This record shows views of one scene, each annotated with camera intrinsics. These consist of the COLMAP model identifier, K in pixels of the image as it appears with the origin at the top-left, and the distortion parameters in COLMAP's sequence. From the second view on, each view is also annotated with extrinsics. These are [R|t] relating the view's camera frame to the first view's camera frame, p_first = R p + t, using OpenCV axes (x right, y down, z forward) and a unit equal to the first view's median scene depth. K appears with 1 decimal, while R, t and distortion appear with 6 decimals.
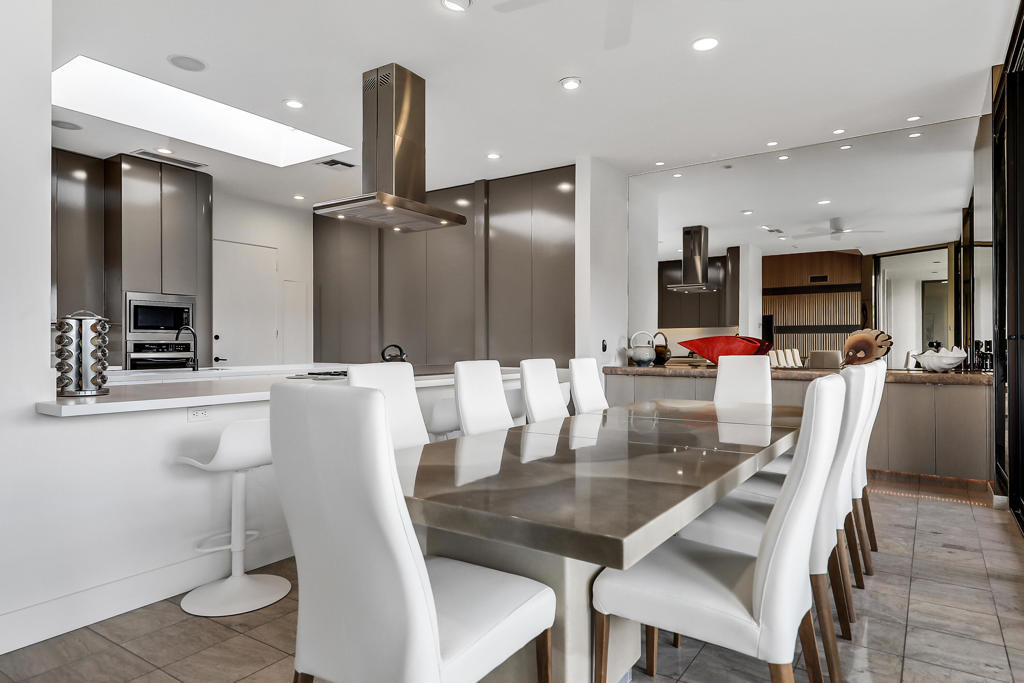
lens RADIAL K [[609.1, 0, 512.0], [0, 609.1, 341.5], [0, 0, 1]] dist [0.005438, 0.000786]
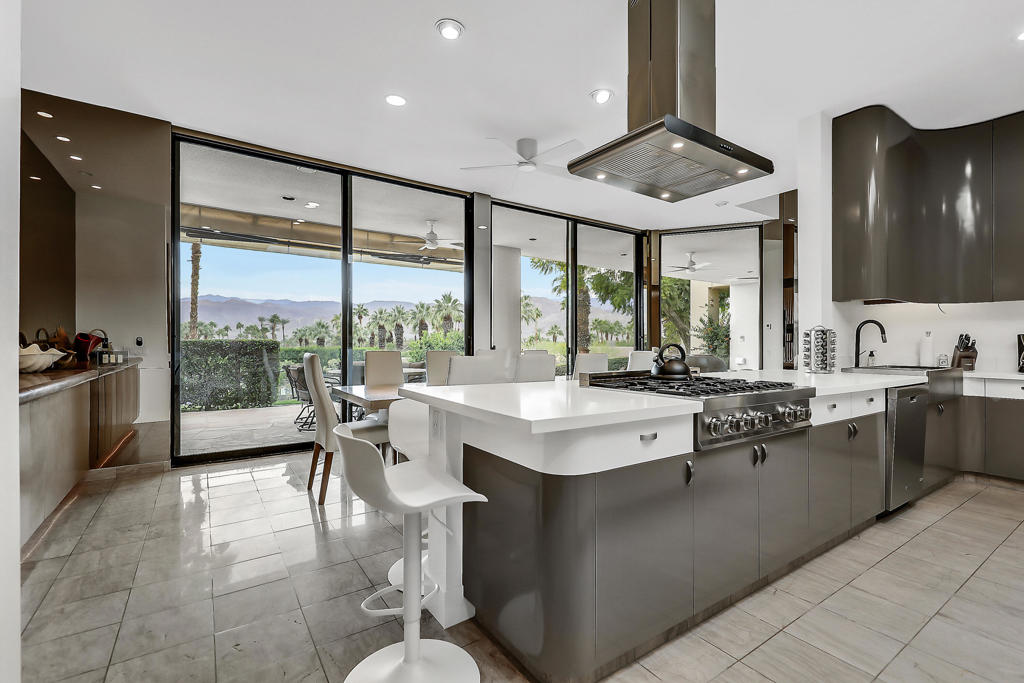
lens RADIAL K [[461.6, 0, 512.0], [0, 461.6, 341.5], [0, 0, 1]] dist [0.008046, 0.000117]
pose [[-0.930218, -0.002085, 0.367000, -0.151984], [-0.005333, 0.999955, -0.007837, 0.003634], [-0.366967, -0.009247, -0.930188, 1.102344]]
